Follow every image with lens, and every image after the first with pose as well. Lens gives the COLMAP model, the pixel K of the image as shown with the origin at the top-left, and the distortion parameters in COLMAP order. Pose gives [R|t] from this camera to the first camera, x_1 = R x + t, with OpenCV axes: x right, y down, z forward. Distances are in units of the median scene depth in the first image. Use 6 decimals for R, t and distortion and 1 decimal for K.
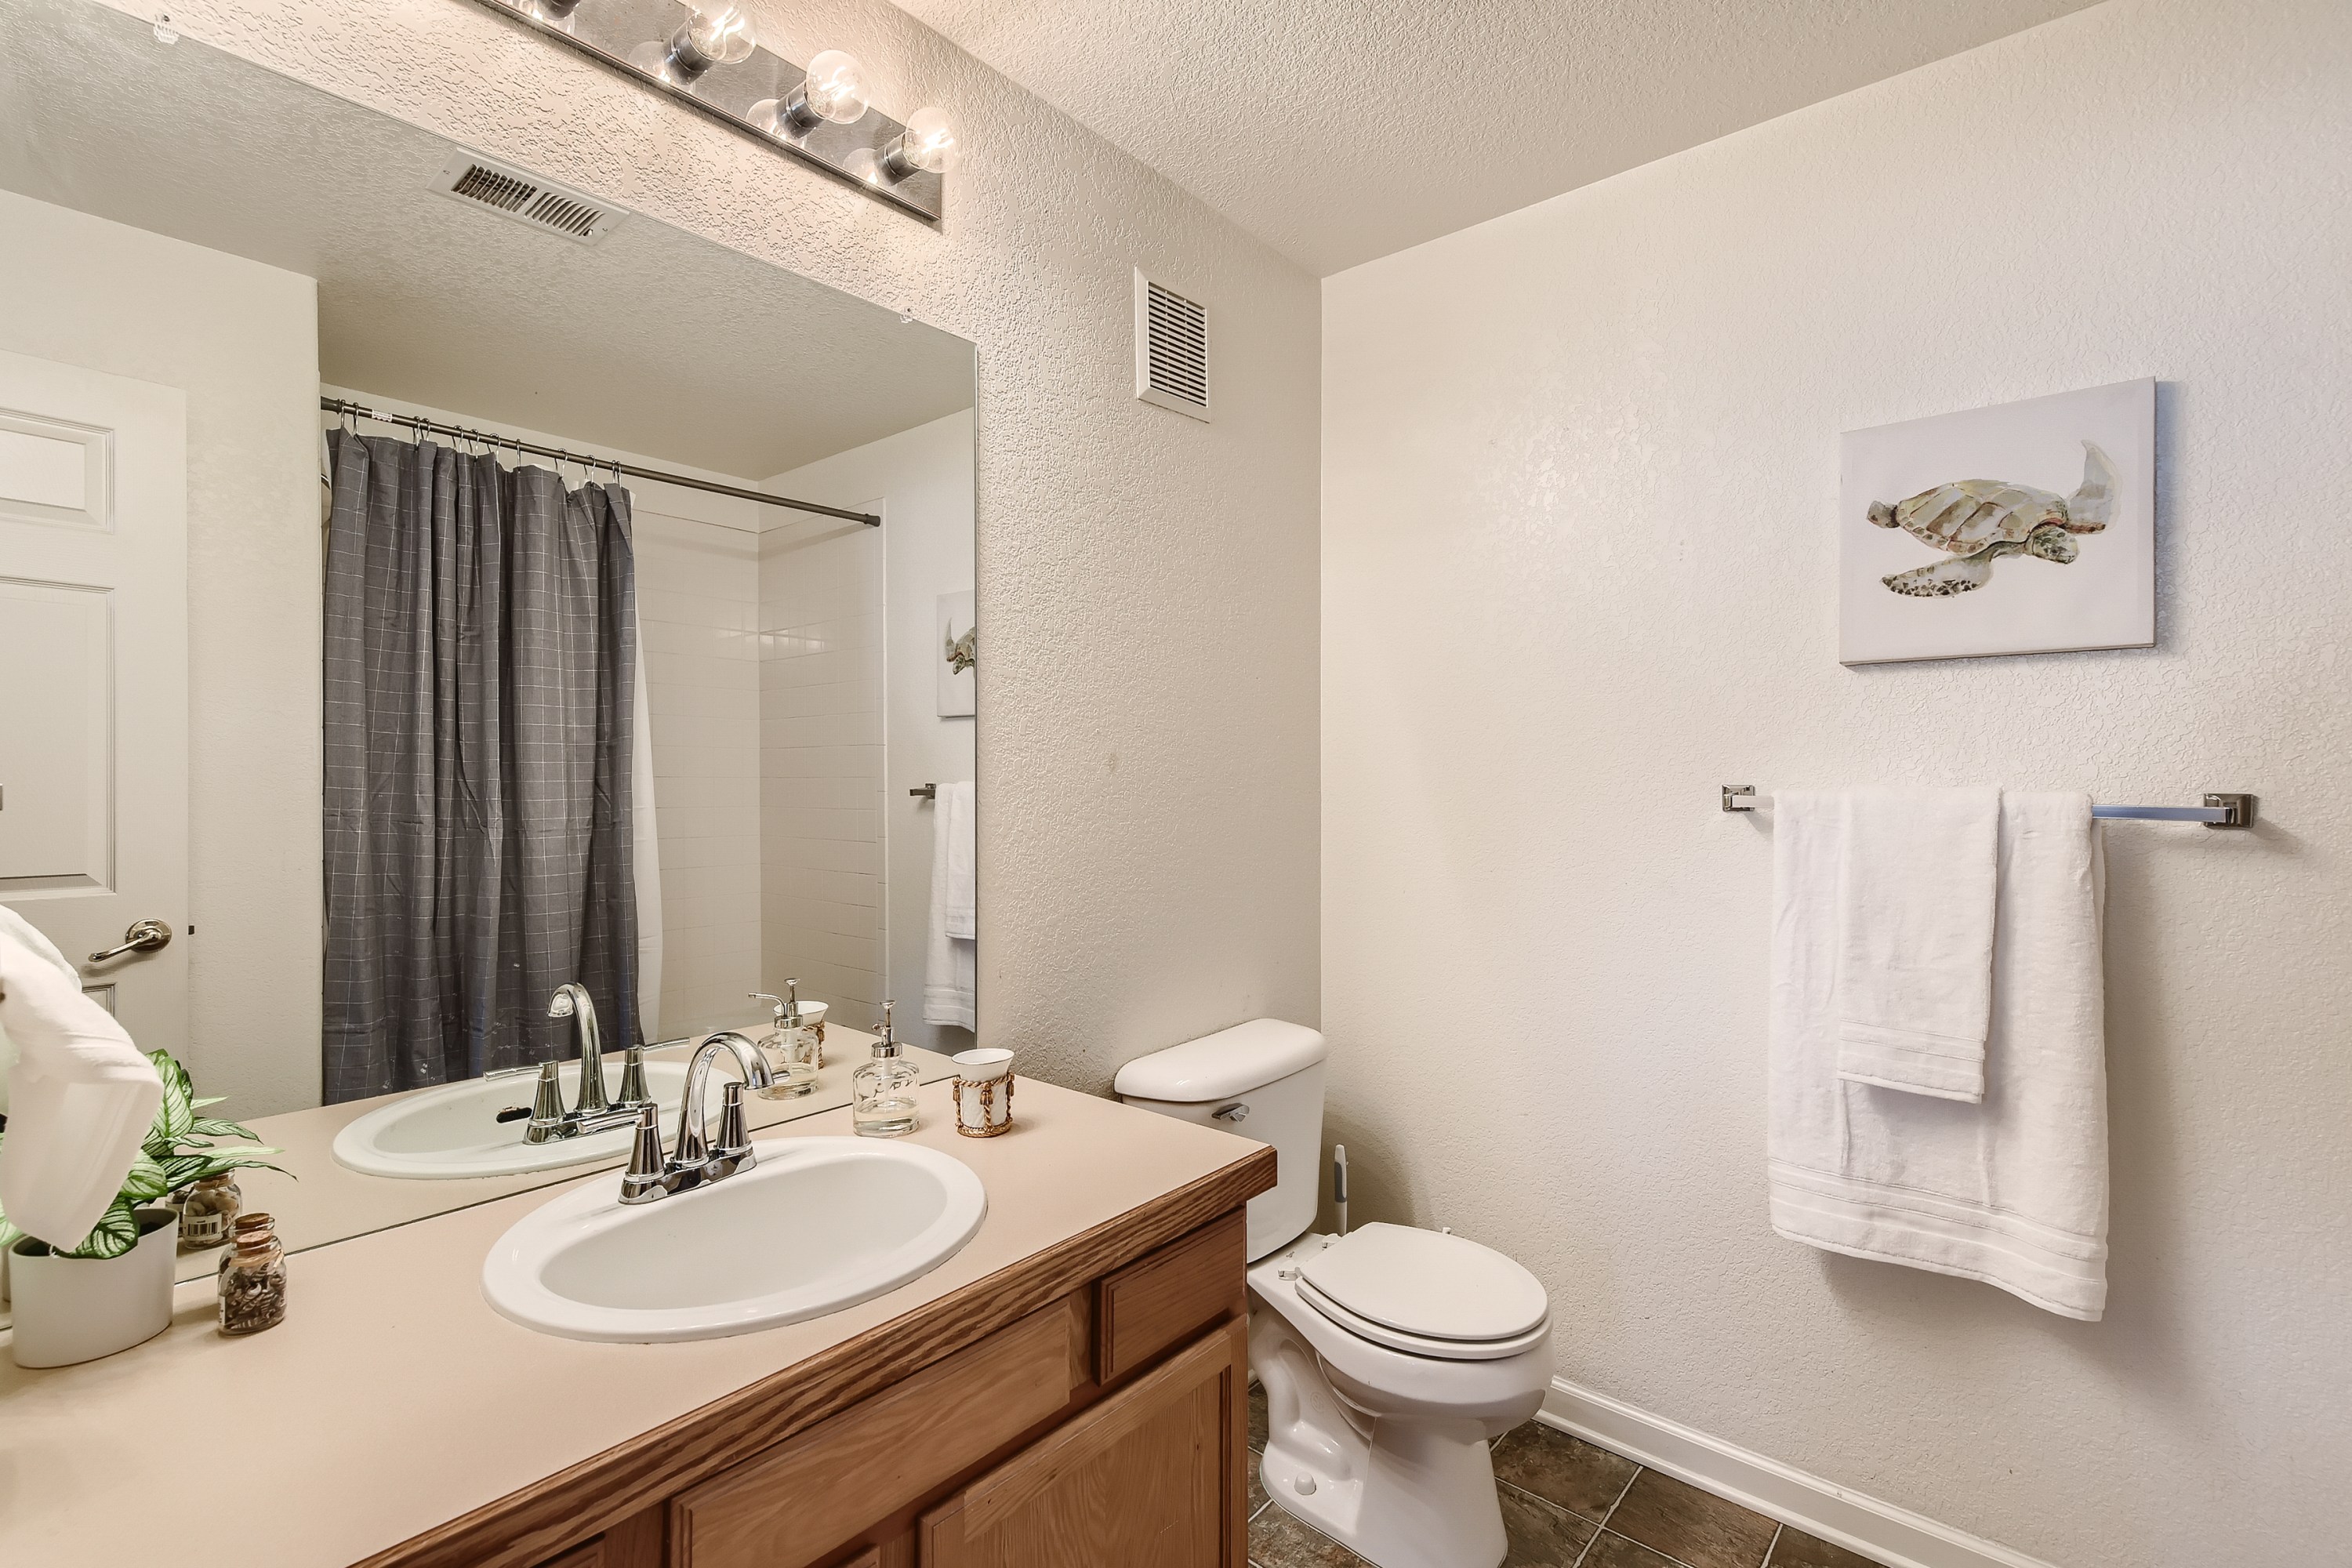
lens RADIAL K [[1040.7, 0, 1176.0], [0, 1040.7, 784.0], [0, 0, 1]] dist [0.001130, -0.000147]
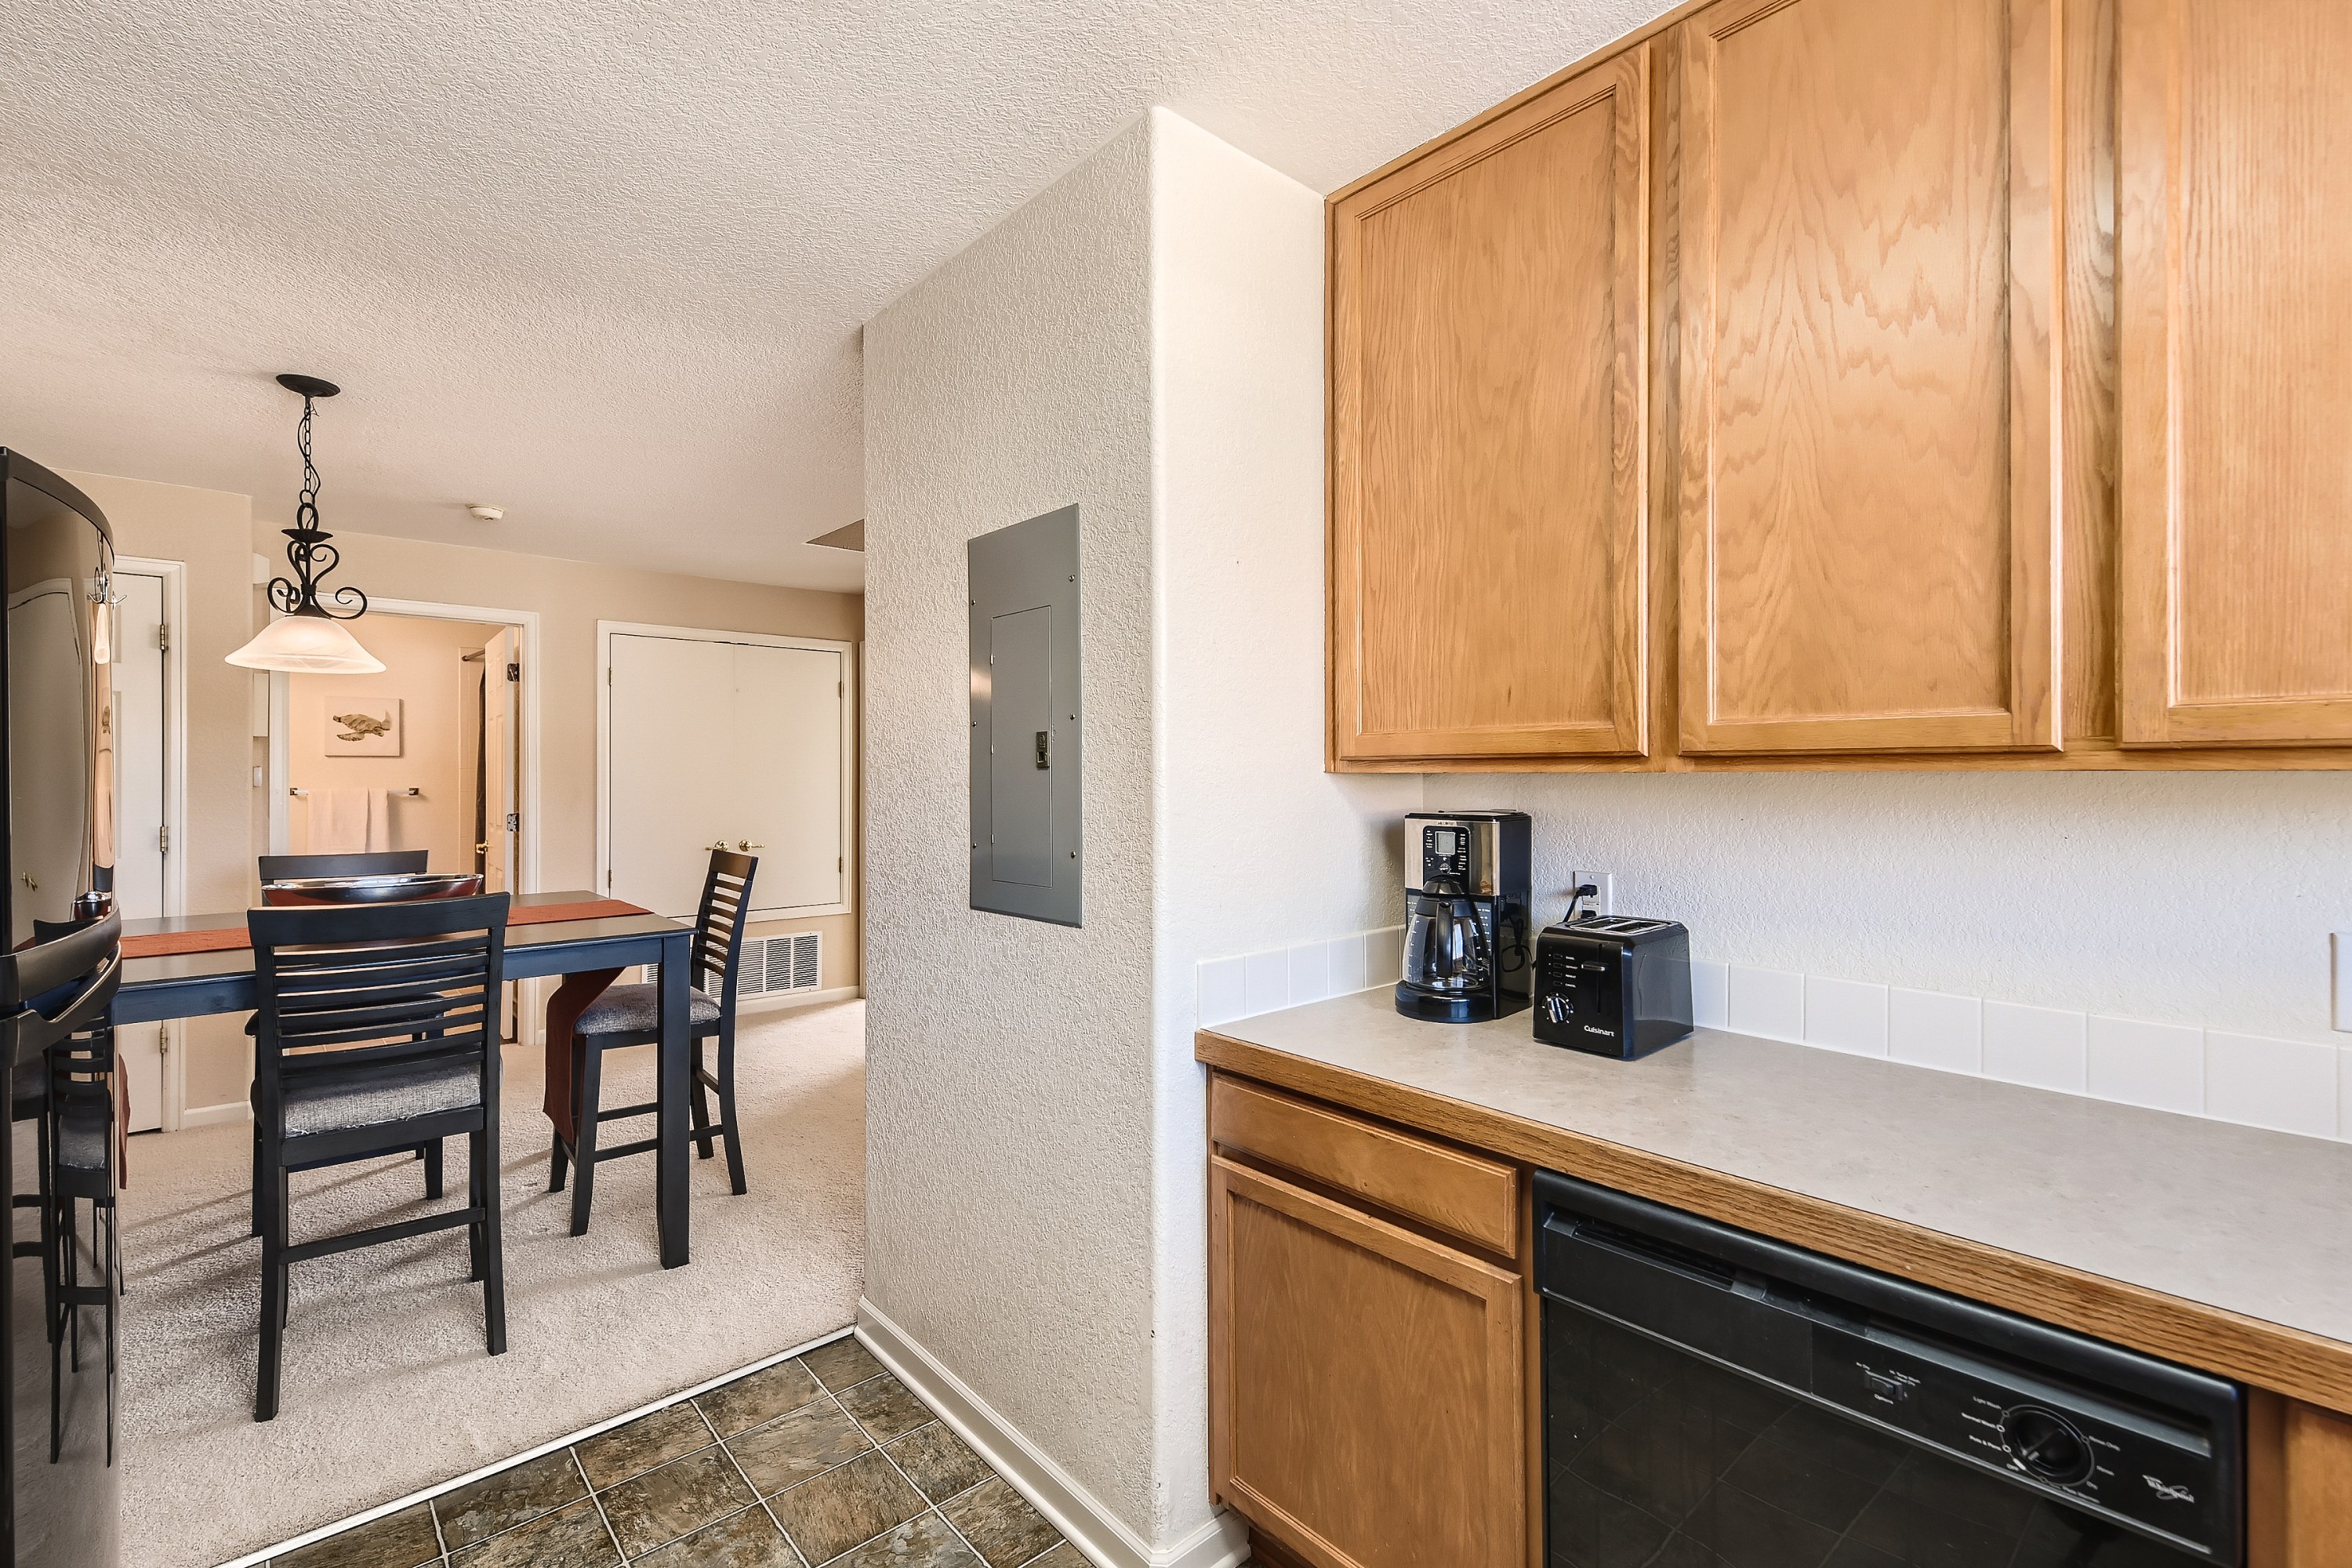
lens RADIAL K [[1040.7, 0, 1176.0], [0, 1040.7, 784.0], [0, 0, 1]] dist [0.001130, -0.000147]
pose [[0.148017, -0.006613, 0.988963, -2.947165], [0.009880, 0.999938, 0.005208, -0.000783], [-0.988935, 0.009000, 0.148073, -2.916605]]
